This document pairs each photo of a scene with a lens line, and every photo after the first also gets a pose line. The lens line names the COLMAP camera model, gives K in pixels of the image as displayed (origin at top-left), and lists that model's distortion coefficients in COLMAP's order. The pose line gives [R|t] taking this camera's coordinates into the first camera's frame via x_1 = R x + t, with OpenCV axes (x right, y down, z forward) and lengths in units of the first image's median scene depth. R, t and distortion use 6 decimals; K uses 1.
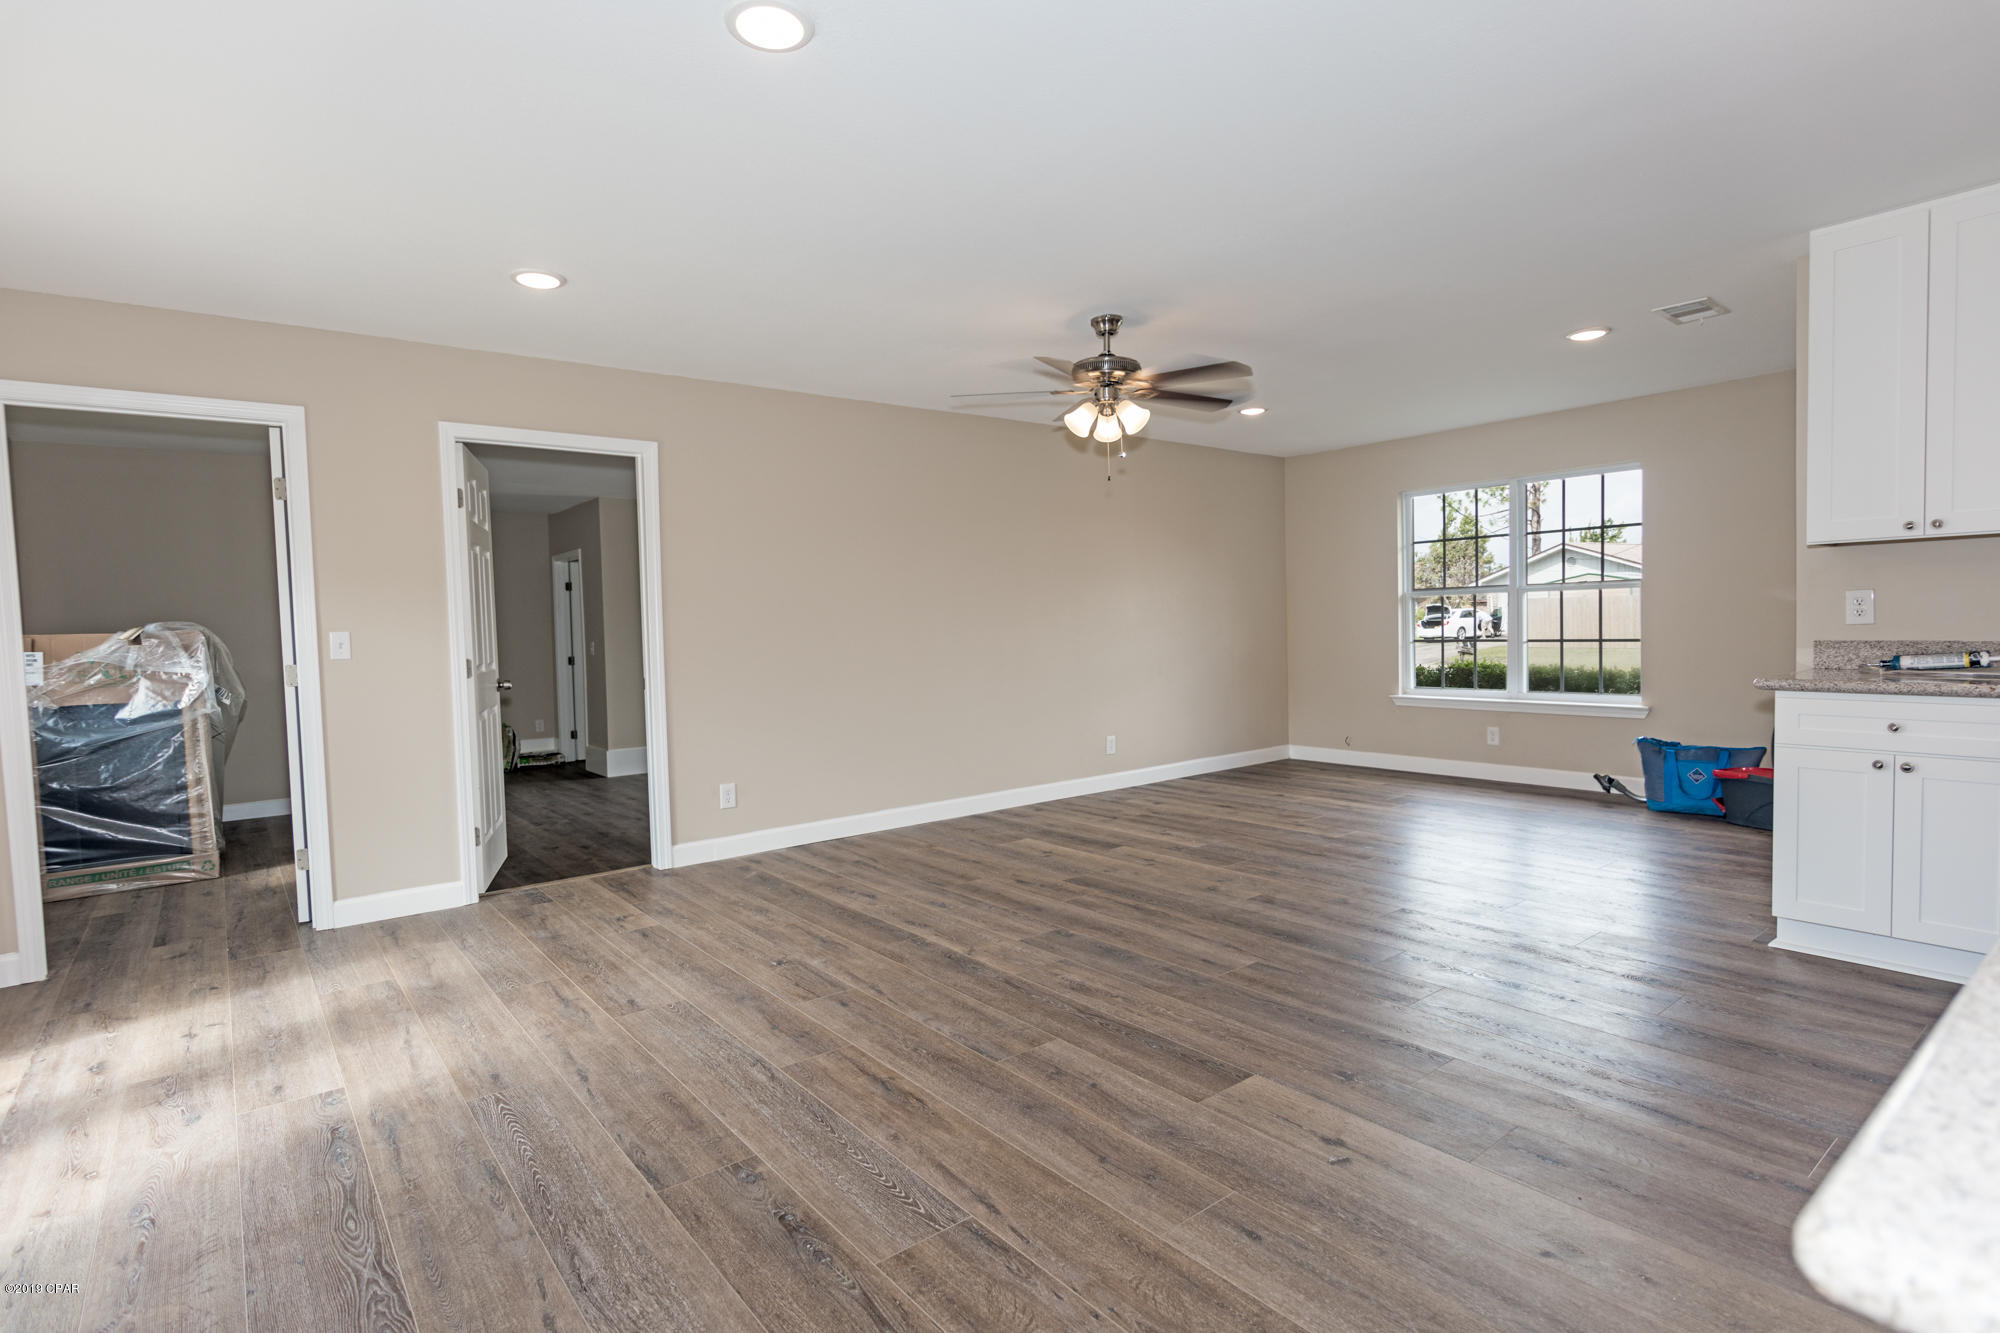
lens RADIAL K [[994.4, 0, 981.0], [0, 994.4, 665.6], [0, 0, 1]] dist [-0.001035, -0.000417]
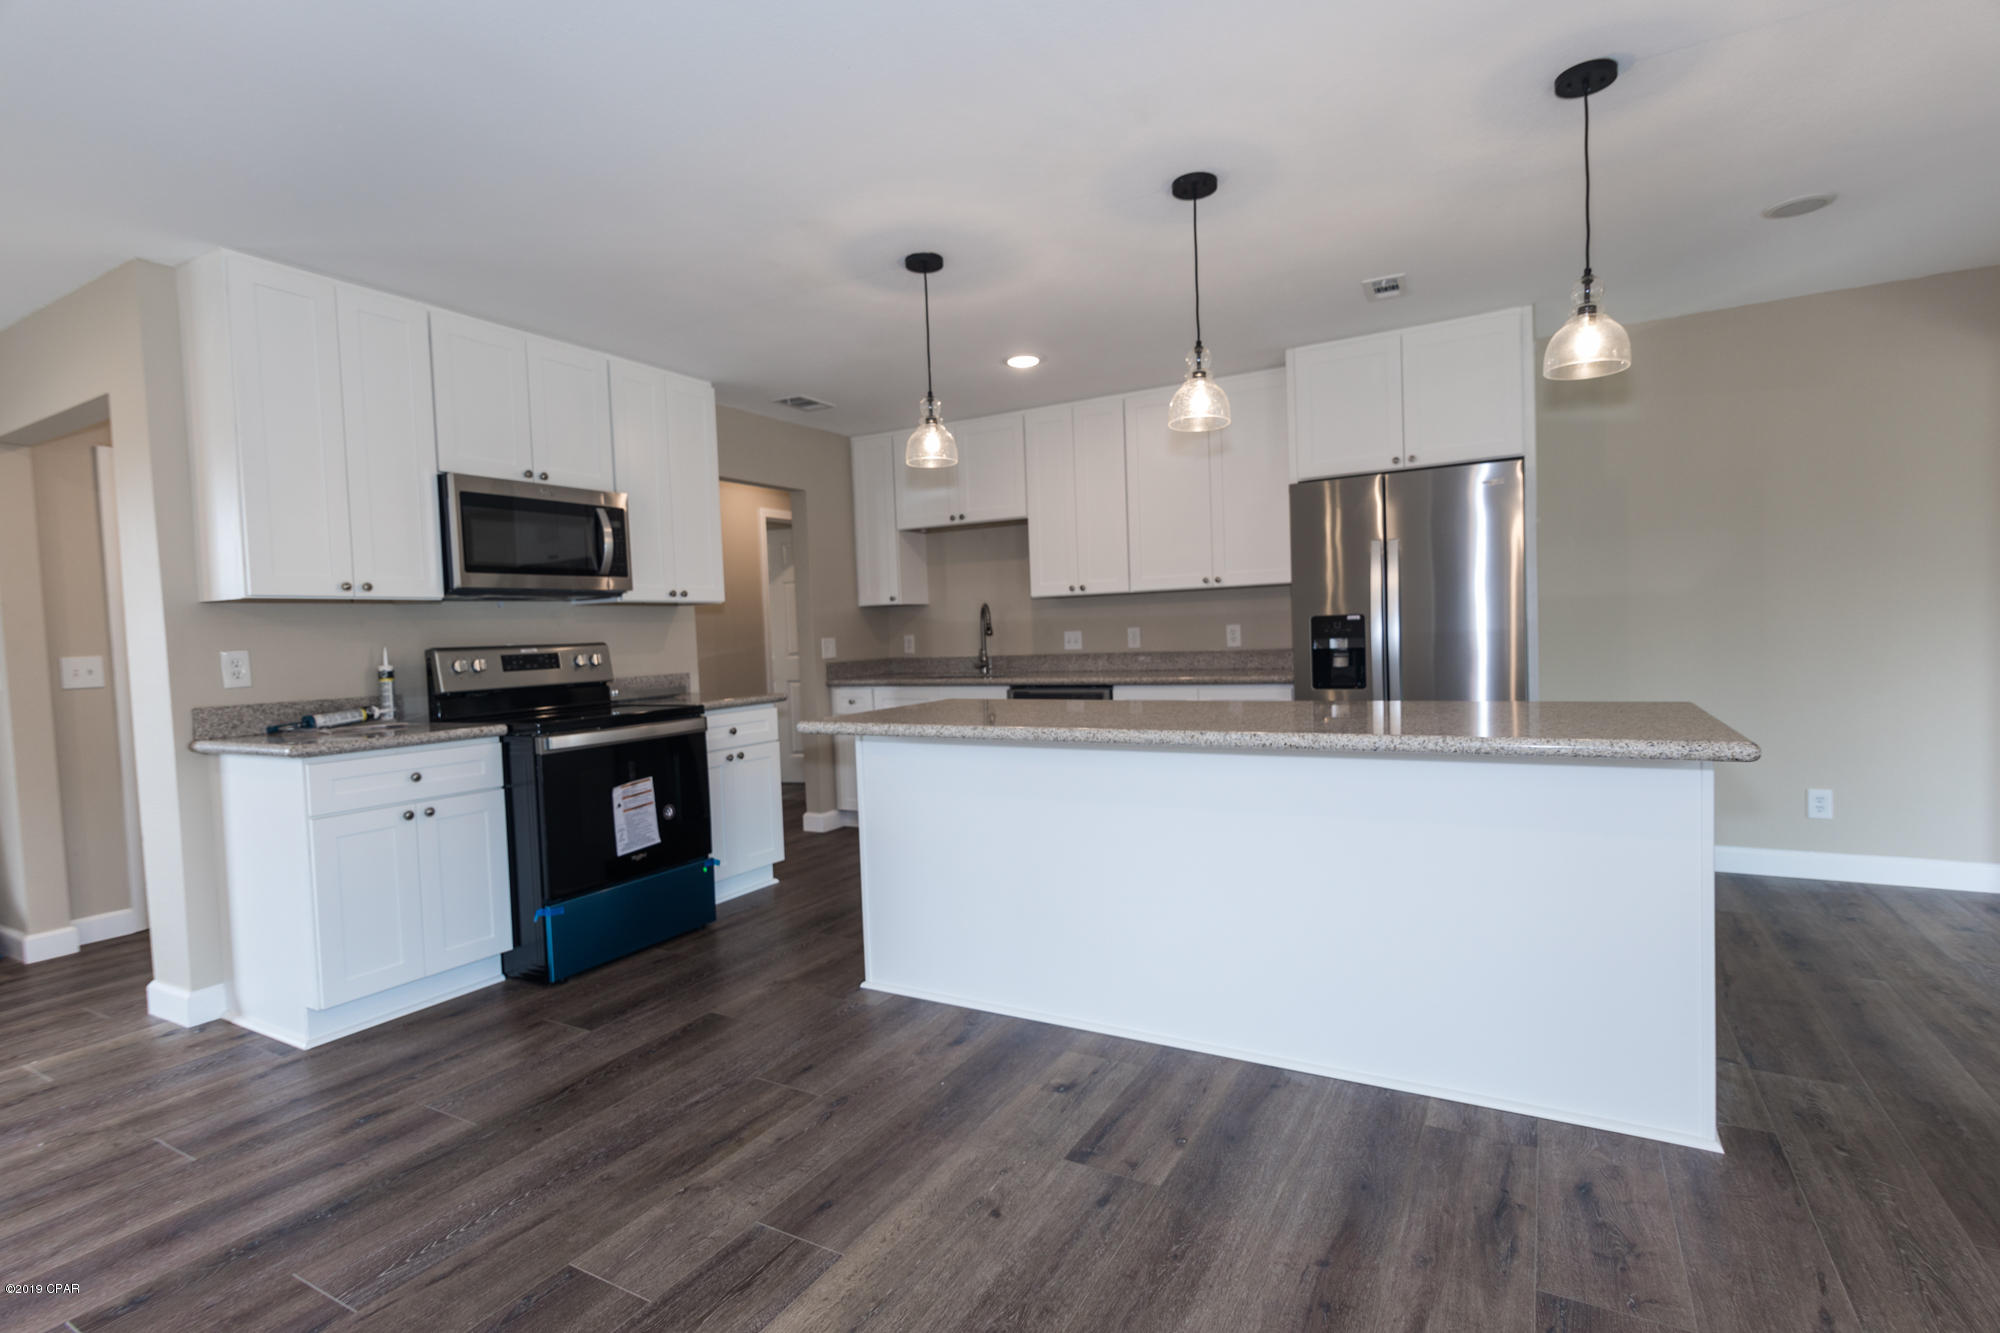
lens RADIAL K [[959.8, 0, 996.5], [0, 959.8, 668.8], [0, 0, 1]] dist [0.003250, -0.001156]
pose [[-0.382781, 0.007876, 0.923806, -0.198205], [0.089678, 0.995558, 0.028671, -0.019604], [-0.919476, 0.093820, -0.381787, 0.631134]]
